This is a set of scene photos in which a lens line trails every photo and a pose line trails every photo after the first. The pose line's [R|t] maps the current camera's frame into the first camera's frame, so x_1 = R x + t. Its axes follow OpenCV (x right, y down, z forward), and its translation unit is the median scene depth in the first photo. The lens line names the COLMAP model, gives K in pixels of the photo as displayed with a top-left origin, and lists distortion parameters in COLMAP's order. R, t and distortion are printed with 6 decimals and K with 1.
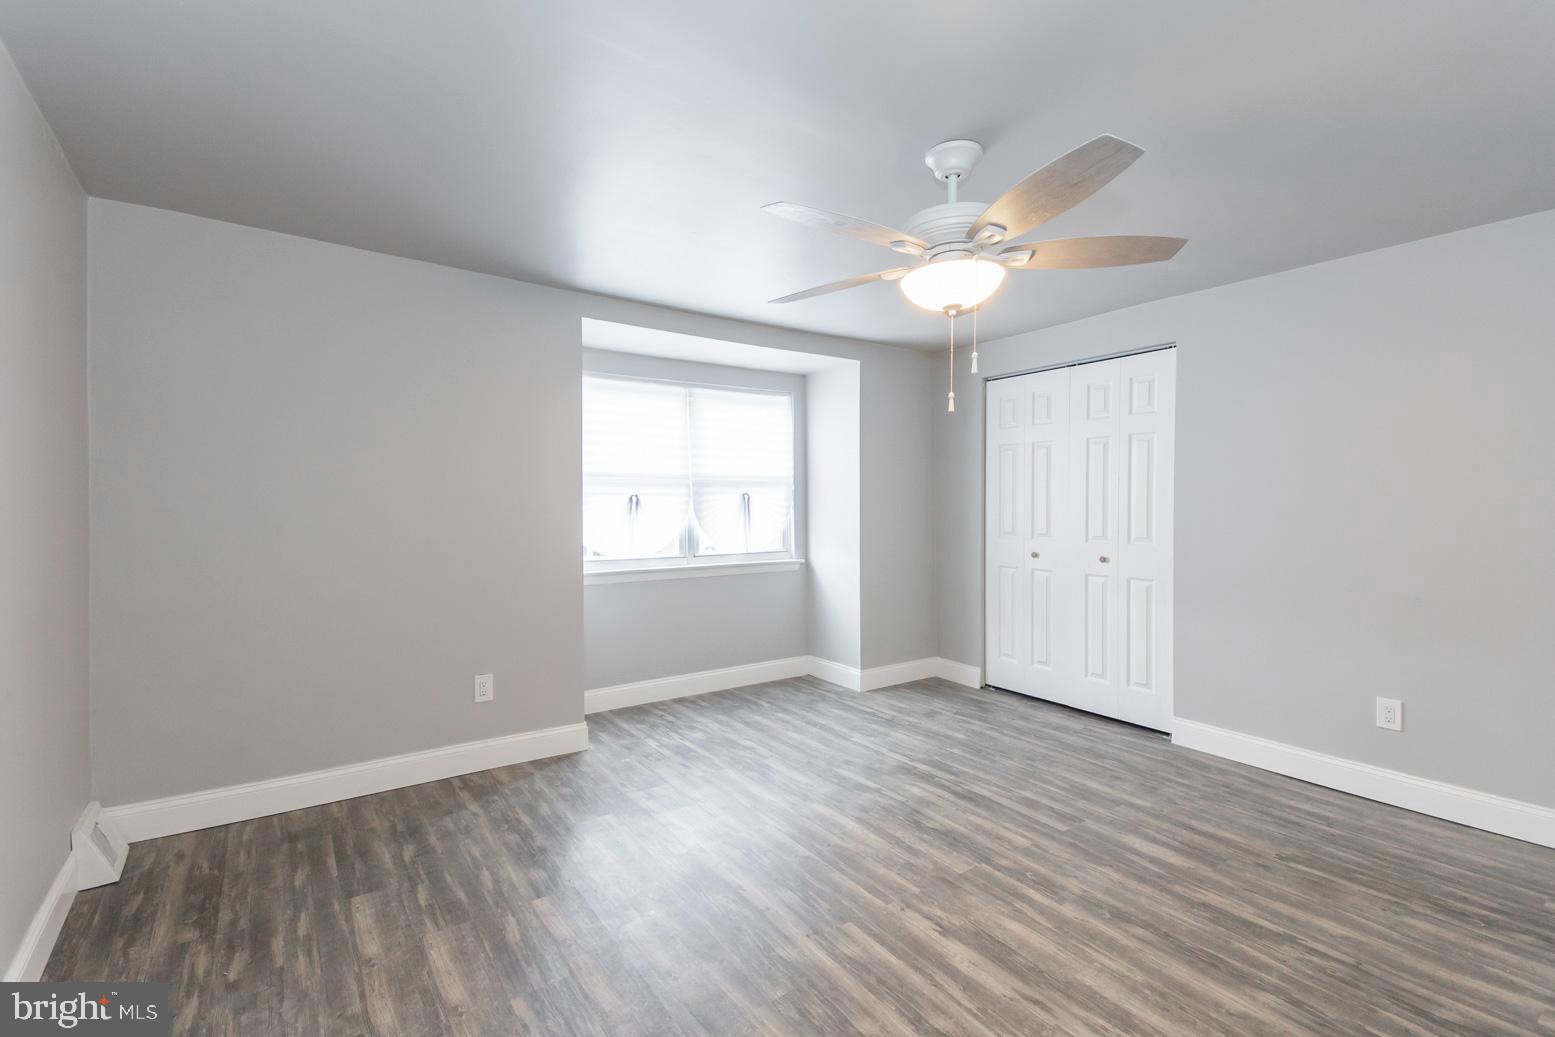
lens RADIAL K [[699.4, 0, 777.5], [0, 699.4, 513.4], [0, 0, 1]] dist [0.054635, -0.013506]
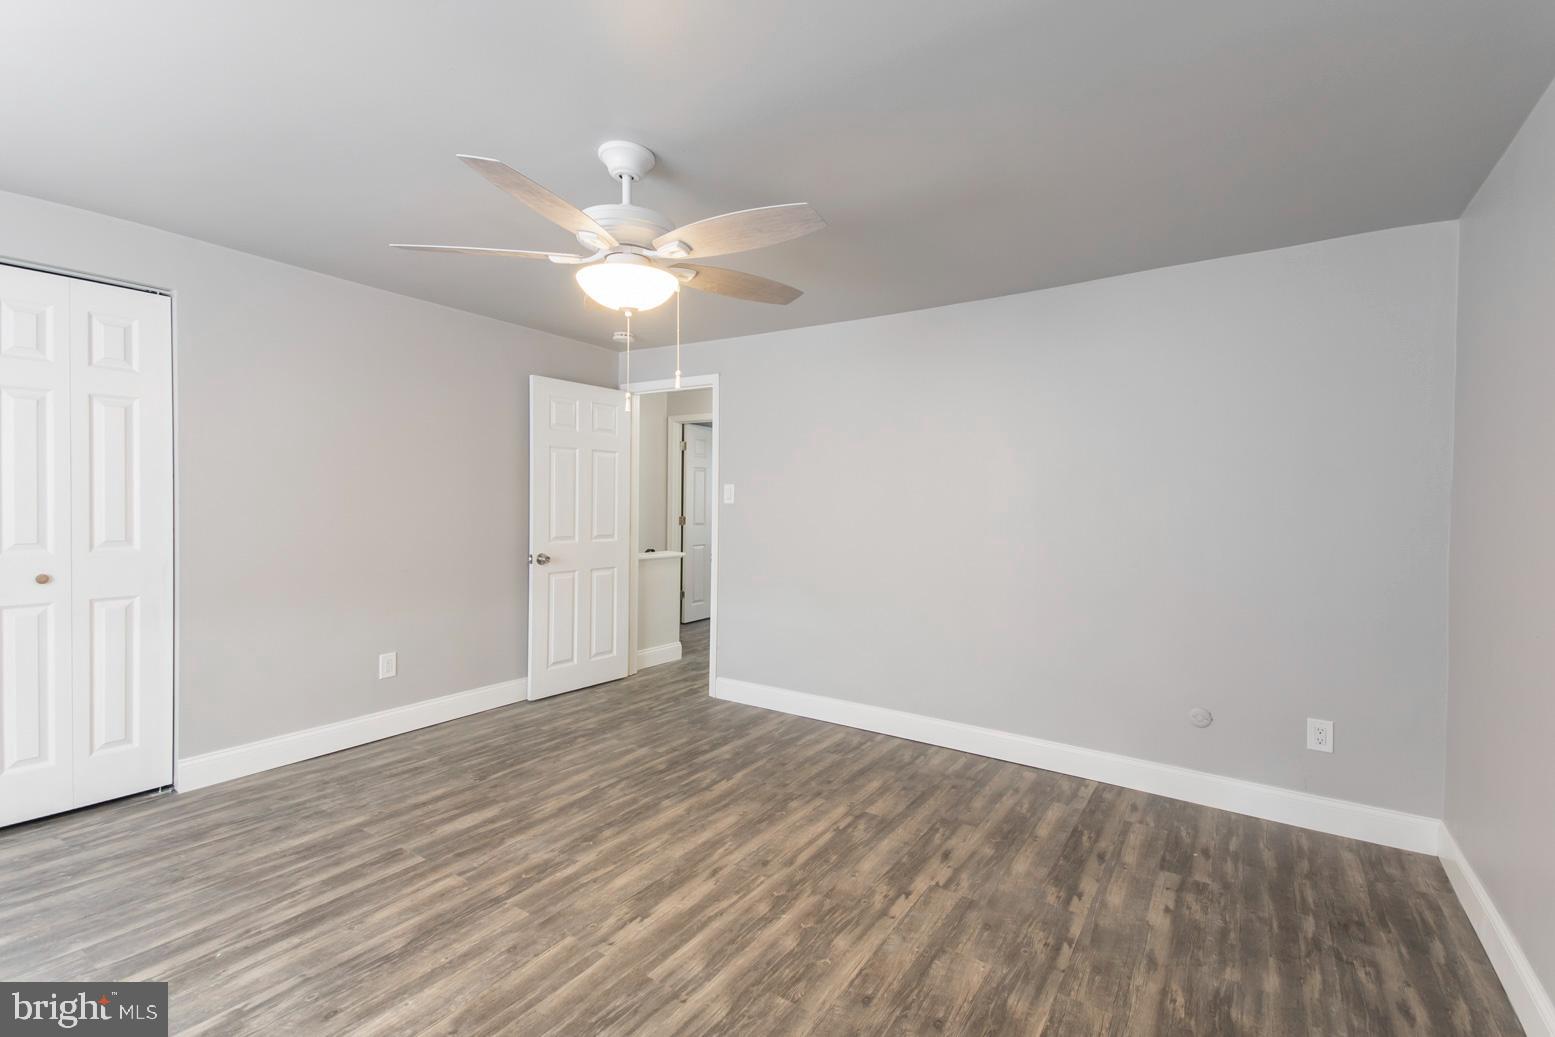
lens RADIAL K [[699.4, 0, 781.0], [0, 699.4, 509.0], [0, 0, 1]] dist [0.054635, -0.013506]
pose [[-0.371604, -0.015802, 0.928257, -0.424383], [-0.001570, 0.999864, 0.016392, -0.011245], [-0.928390, 0.004634, -0.371578, 0.640676]]
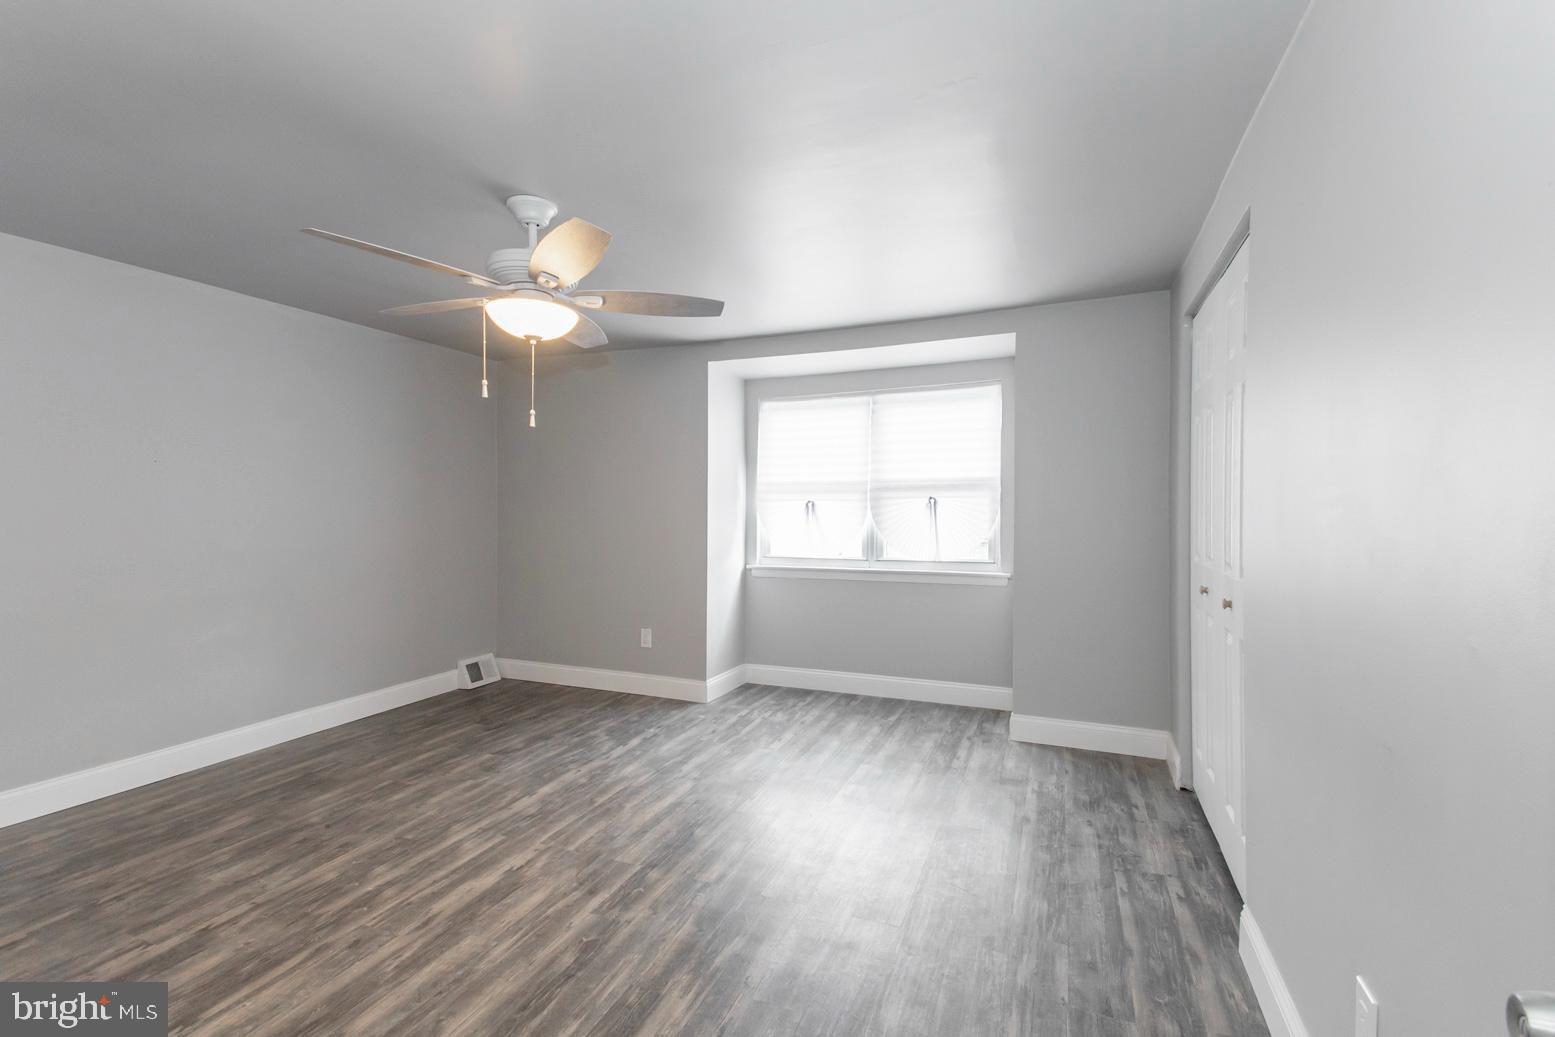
lens RADIAL K [[699.4, 0, 779.9], [0, 699.4, 510.5], [0, 0, 1]] dist [0.054635, -0.013506]
pose [[0.544542, 0.001870, -0.838732, 0.782004], [-0.013231, 0.999892, -0.006361, -0.002900], [0.838630, 0.014561, 0.544508, 0.387739]]
